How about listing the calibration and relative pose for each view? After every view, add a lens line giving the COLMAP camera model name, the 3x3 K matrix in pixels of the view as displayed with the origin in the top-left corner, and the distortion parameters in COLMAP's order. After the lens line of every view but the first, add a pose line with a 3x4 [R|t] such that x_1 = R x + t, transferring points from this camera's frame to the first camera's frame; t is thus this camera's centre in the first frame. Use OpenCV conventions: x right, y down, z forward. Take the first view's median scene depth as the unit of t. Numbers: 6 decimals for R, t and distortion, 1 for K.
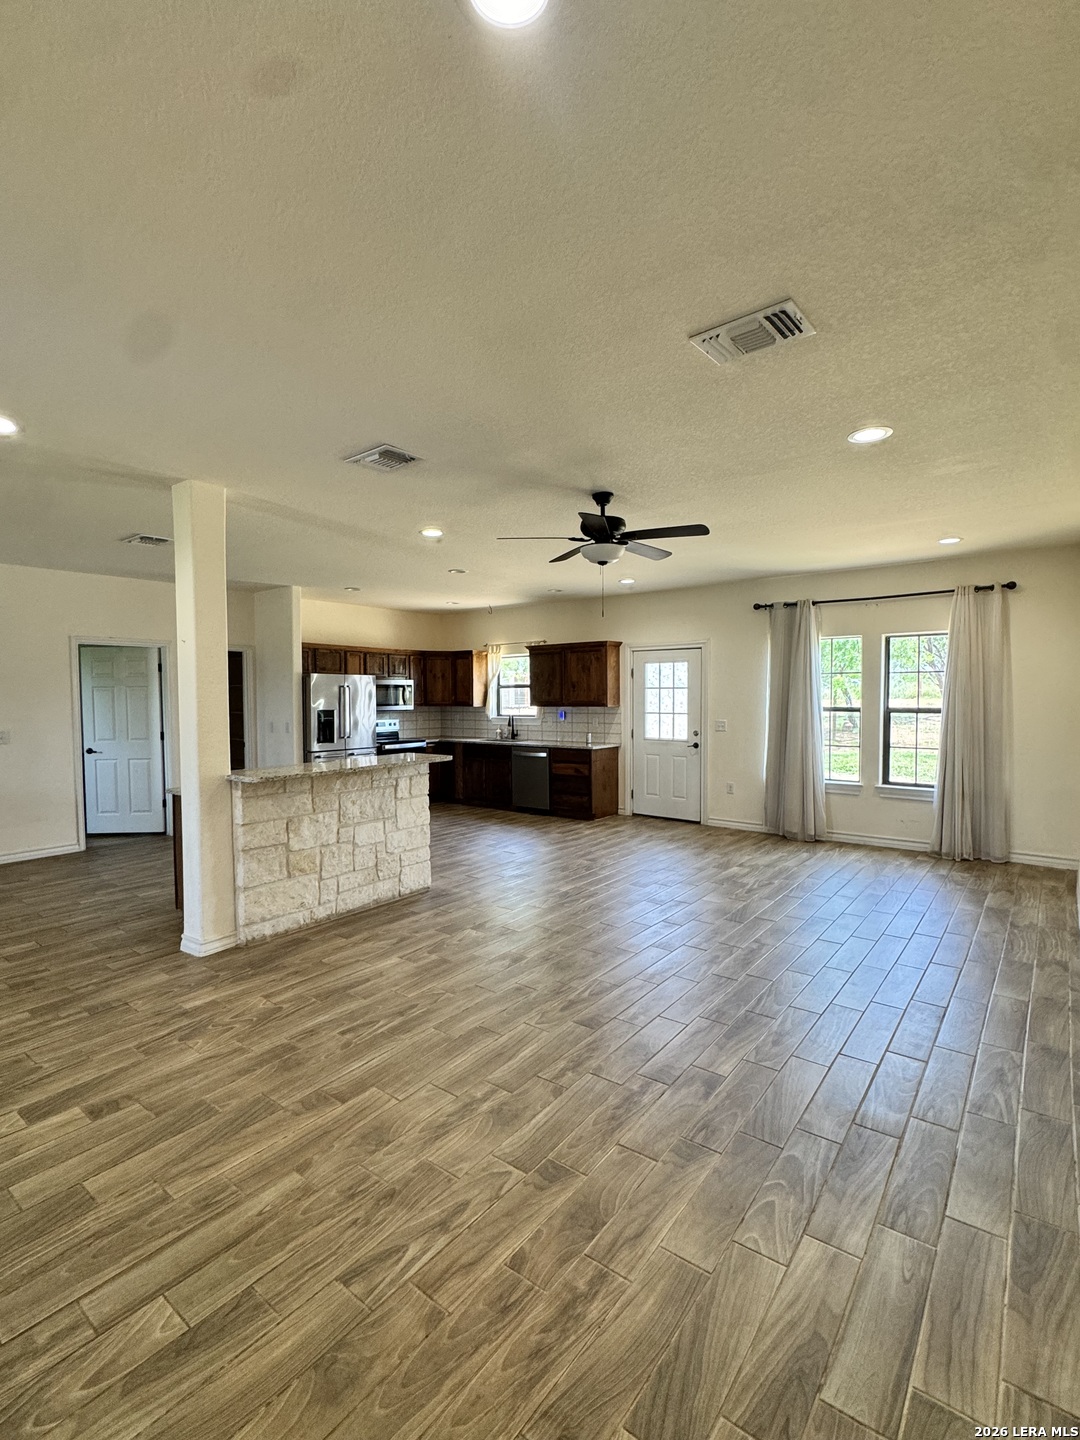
lens RADIAL K [[679.7, 0, 540.0], [0, 679.7, 720.0], [0, 0, 1]] dist [-0.002333, -0.000412]
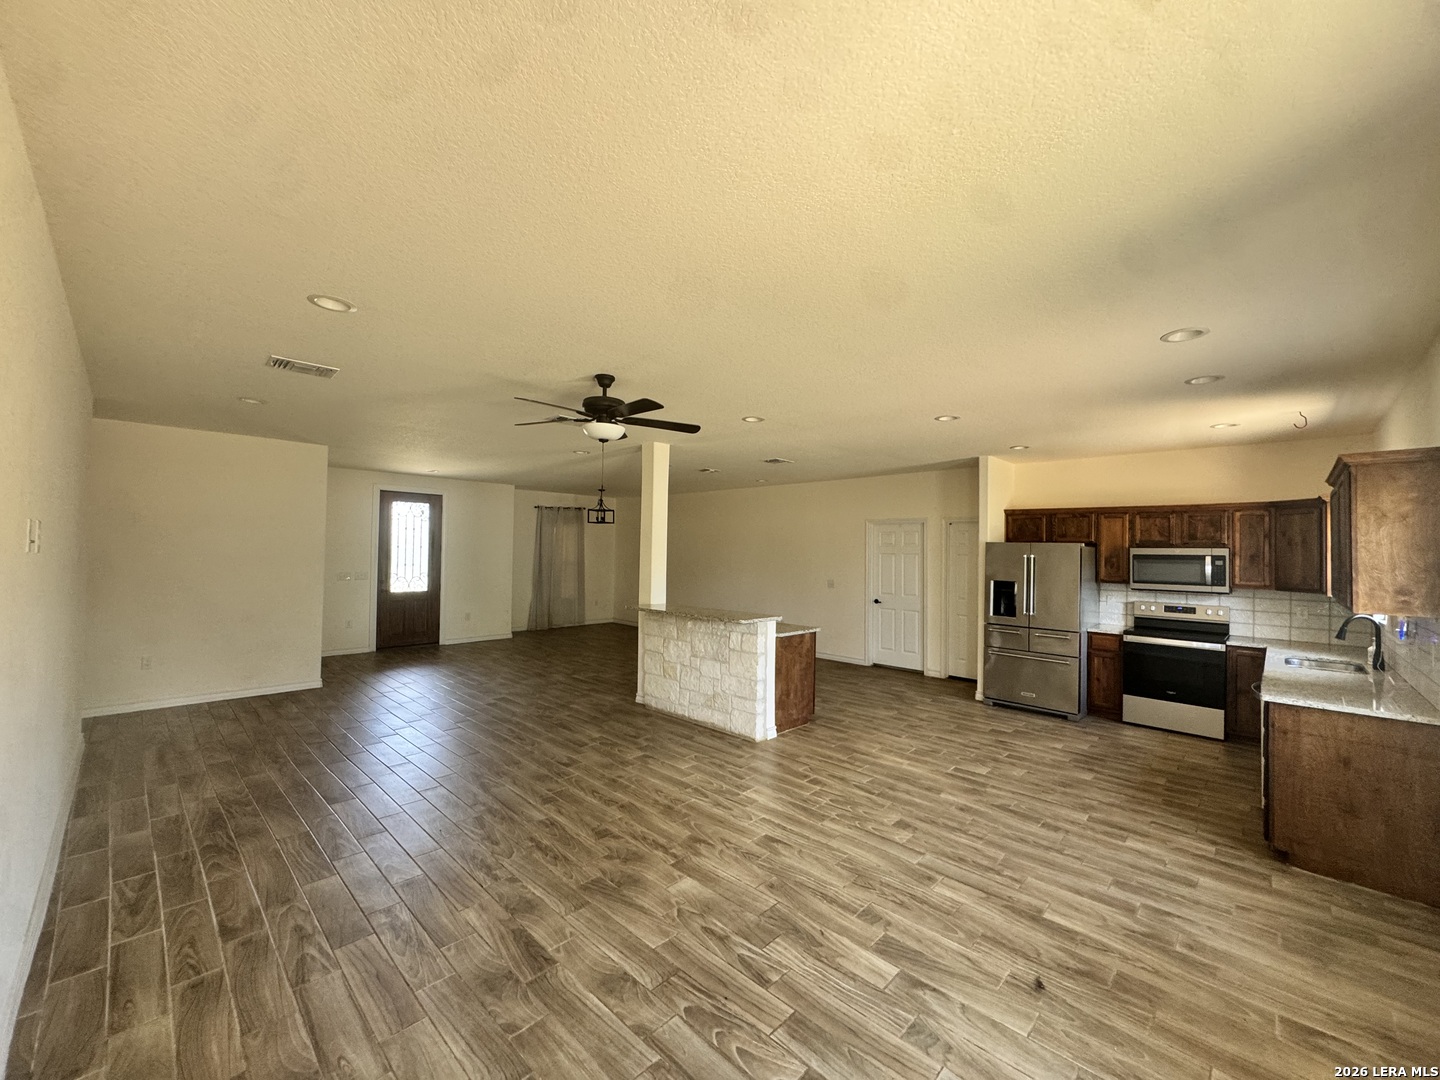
lens RADIAL K [[576.5, 0, 716.0], [0, 576.5, 538.8], [0, 0, 1]] dist [-0.003652, 0.000227]
pose [[-0.115620, -0.017817, -0.993134, 0.822254], [-0.054612, 0.998441, -0.011555, -0.066349], [0.991791, 0.052901, -0.116413, 1.099923]]
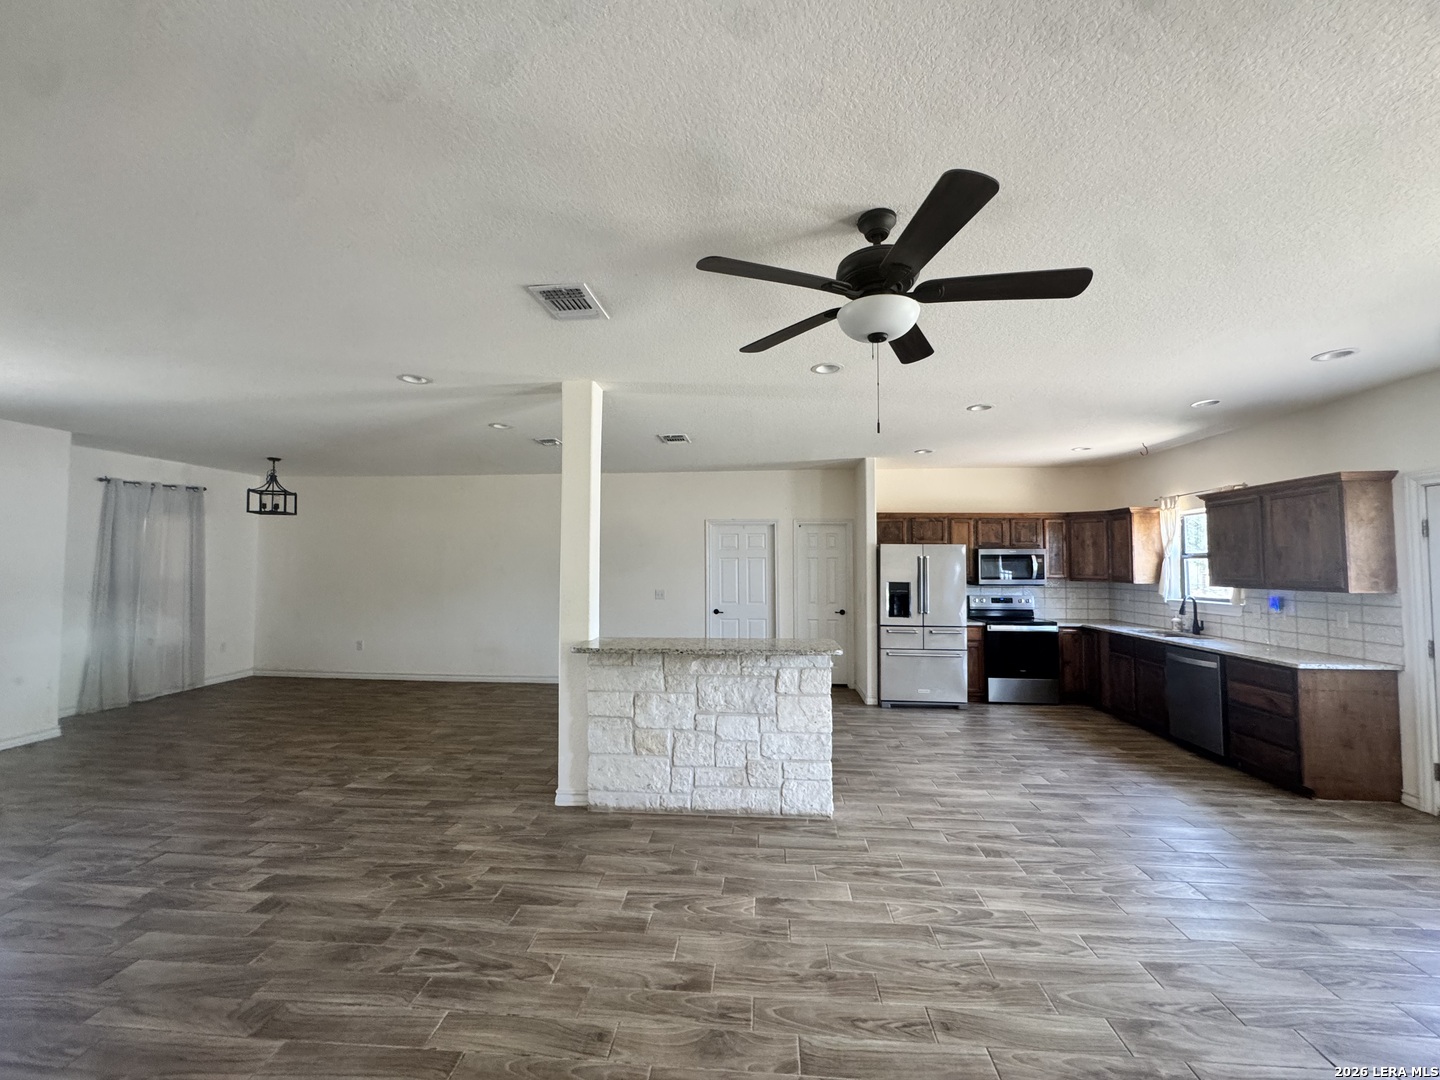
lens RADIAL K [[576.5, 0, 716.0], [0, 576.5, 538.8], [0, 0, 1]] dist [-0.003652, 0.000227]
pose [[0.543427, -0.029809, -0.838927, 0.351740], [-0.036322, 0.997598, -0.058975, -0.029182], [0.838670, 0.062520, 0.541040, 0.549616]]
